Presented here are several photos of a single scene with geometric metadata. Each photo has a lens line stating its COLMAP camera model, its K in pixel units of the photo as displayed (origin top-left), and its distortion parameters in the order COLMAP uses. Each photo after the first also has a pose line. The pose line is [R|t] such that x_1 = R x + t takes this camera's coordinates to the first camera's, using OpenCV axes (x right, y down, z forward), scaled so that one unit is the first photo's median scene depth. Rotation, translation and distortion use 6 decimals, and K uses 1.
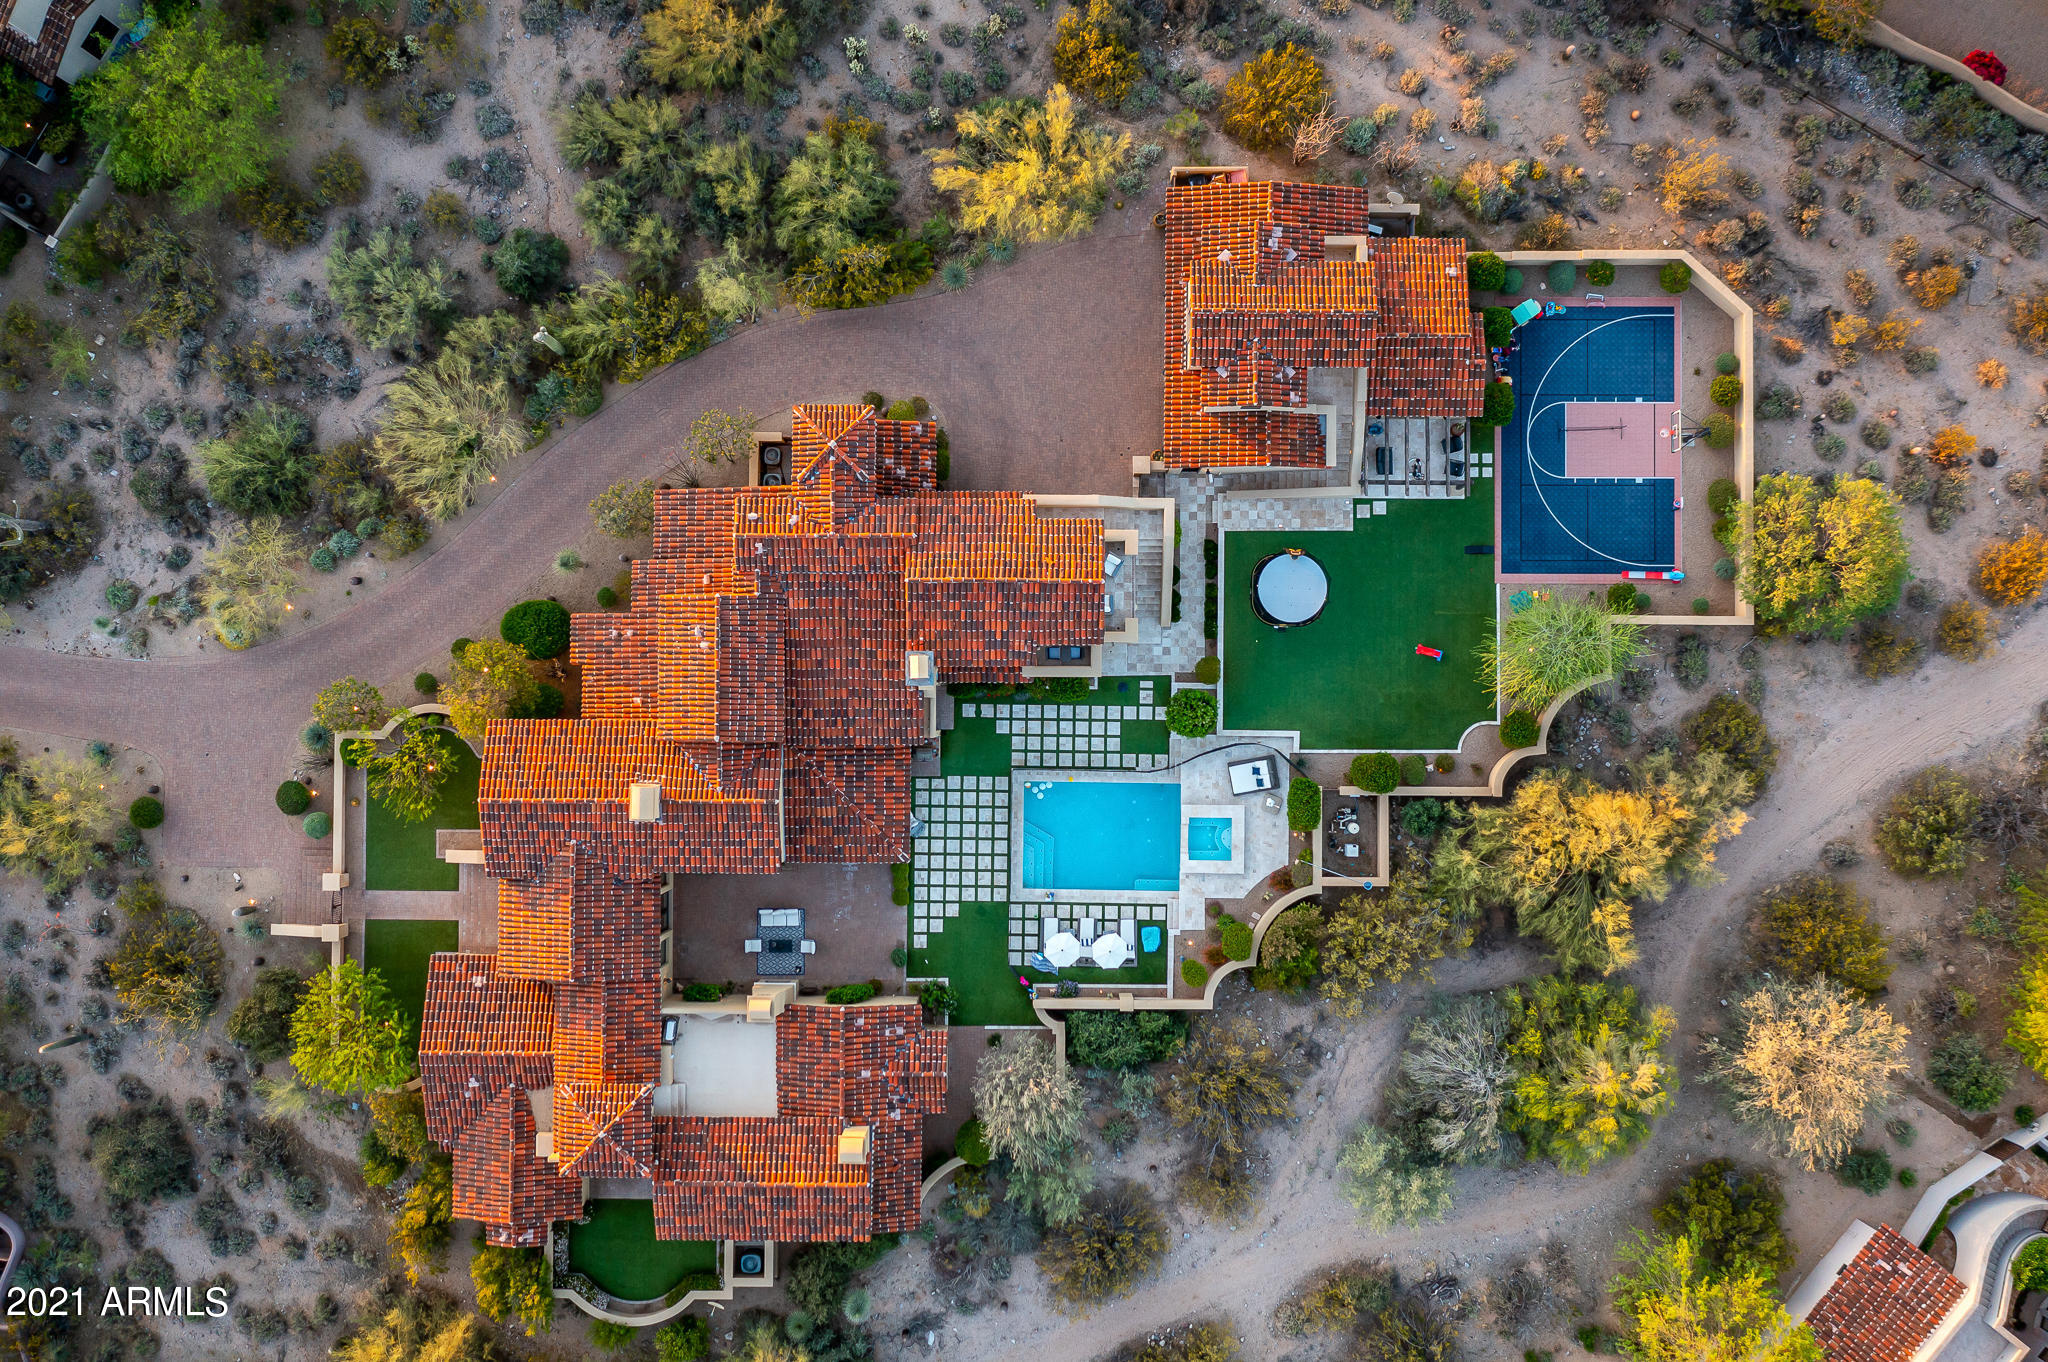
lens RADIAL K [[1861.9, 0, 1019.2], [0, 1861.9, 660.6], [0, 0, 1]] dist [-0.018357, -0.006963]
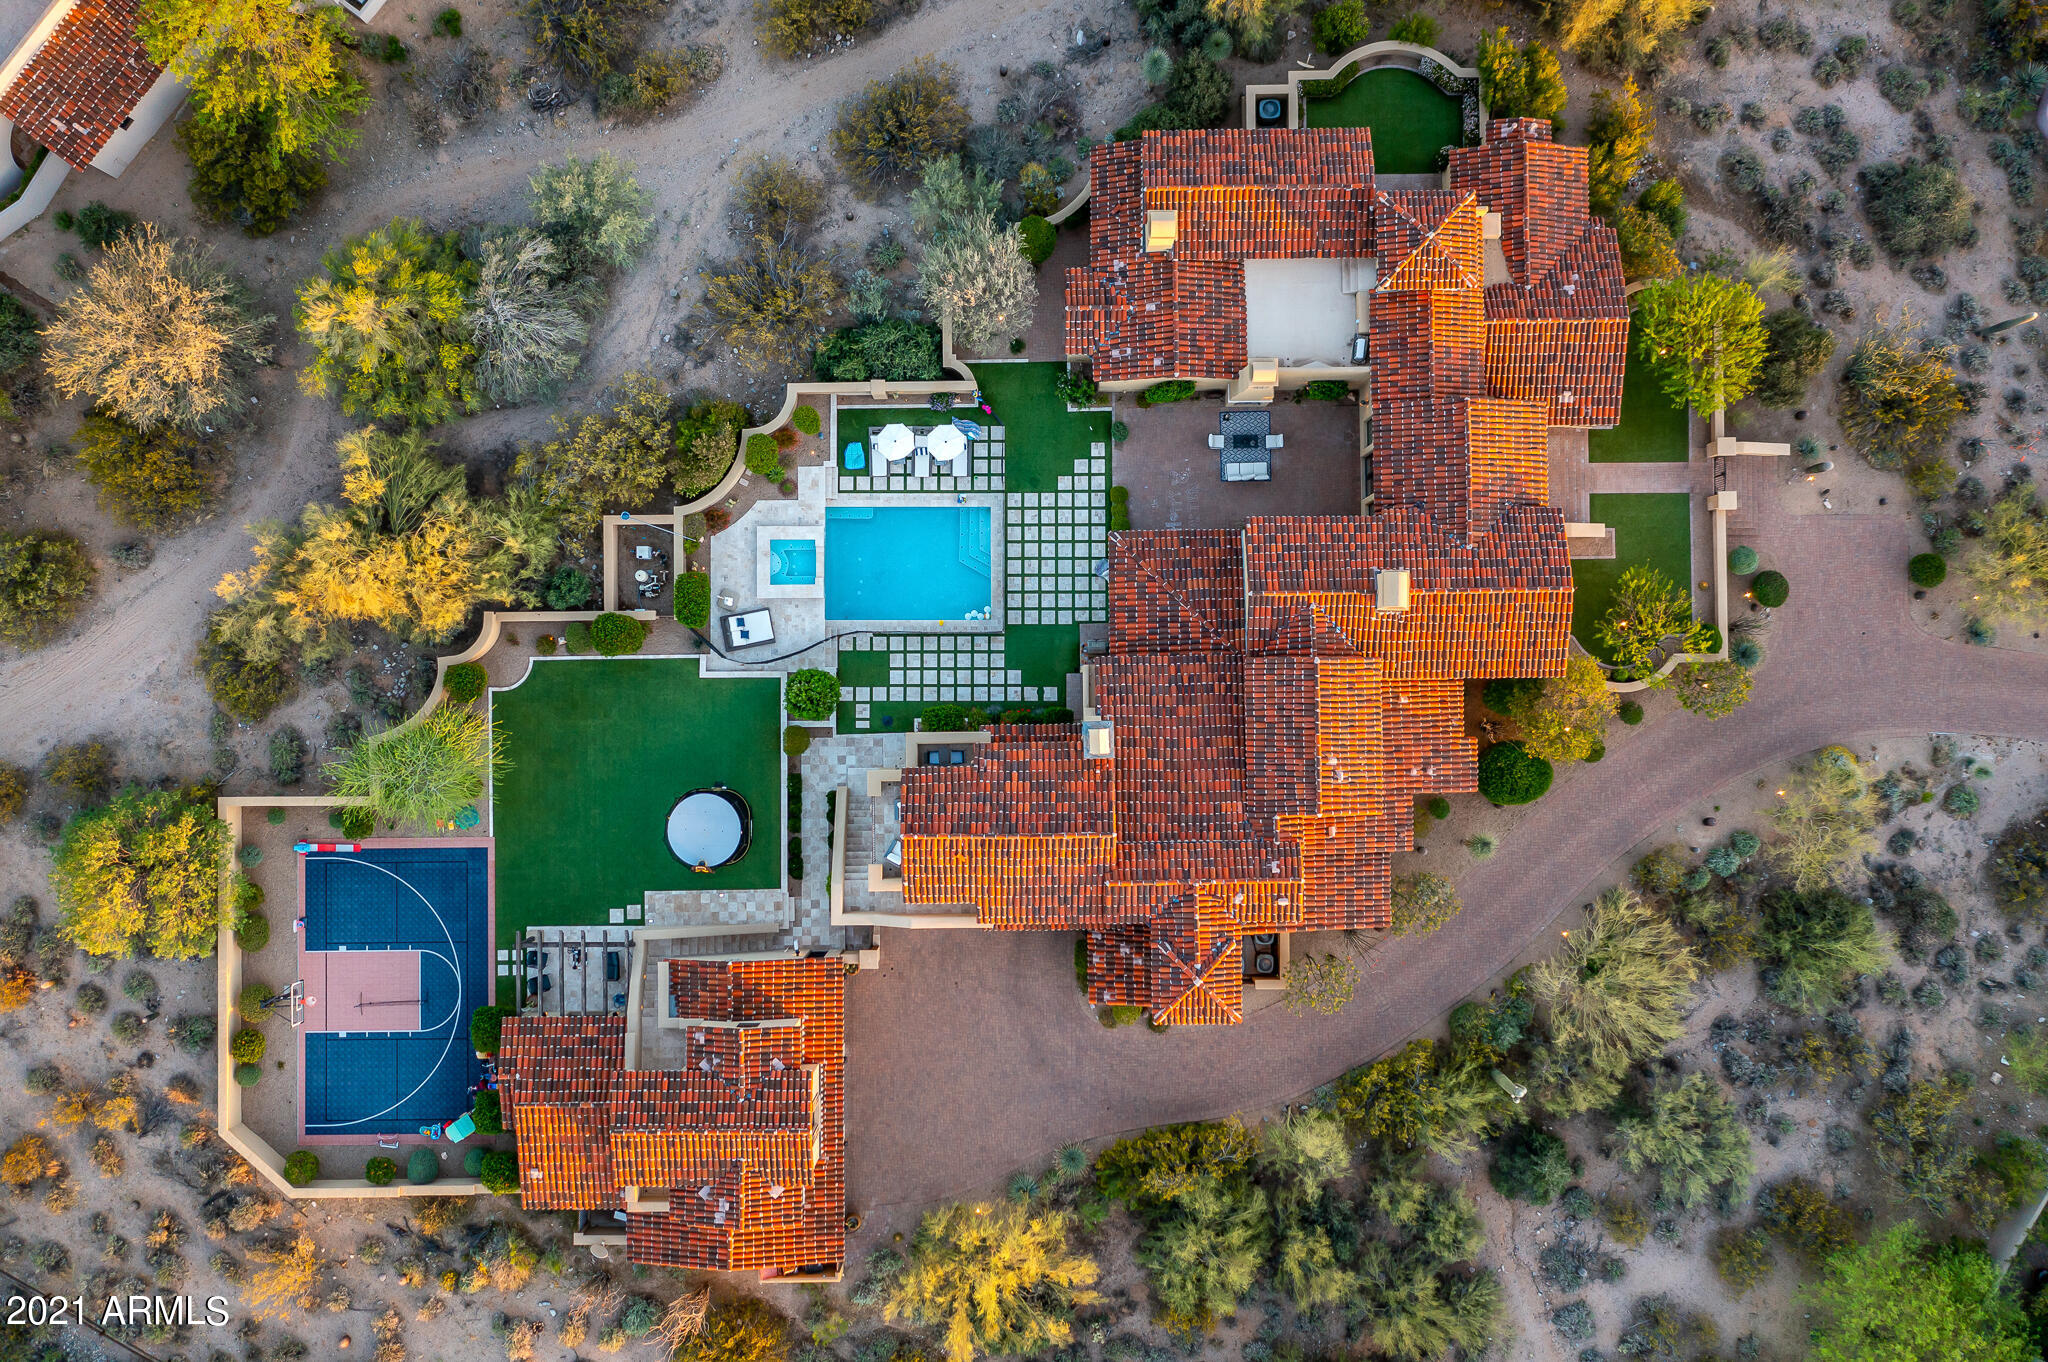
lens RADIAL K [[1677.1, 0, 1022.6], [0, 1677.1, 654.5], [0, 0, 1]] dist [-0.010833, 0.003969]
pose [[-0.999653, 0.015600, 0.021238, -0.031707], [-0.014670, -0.998956, 0.043266, 0.010246], [0.021890, 0.042939, 0.998838, 0.152654]]
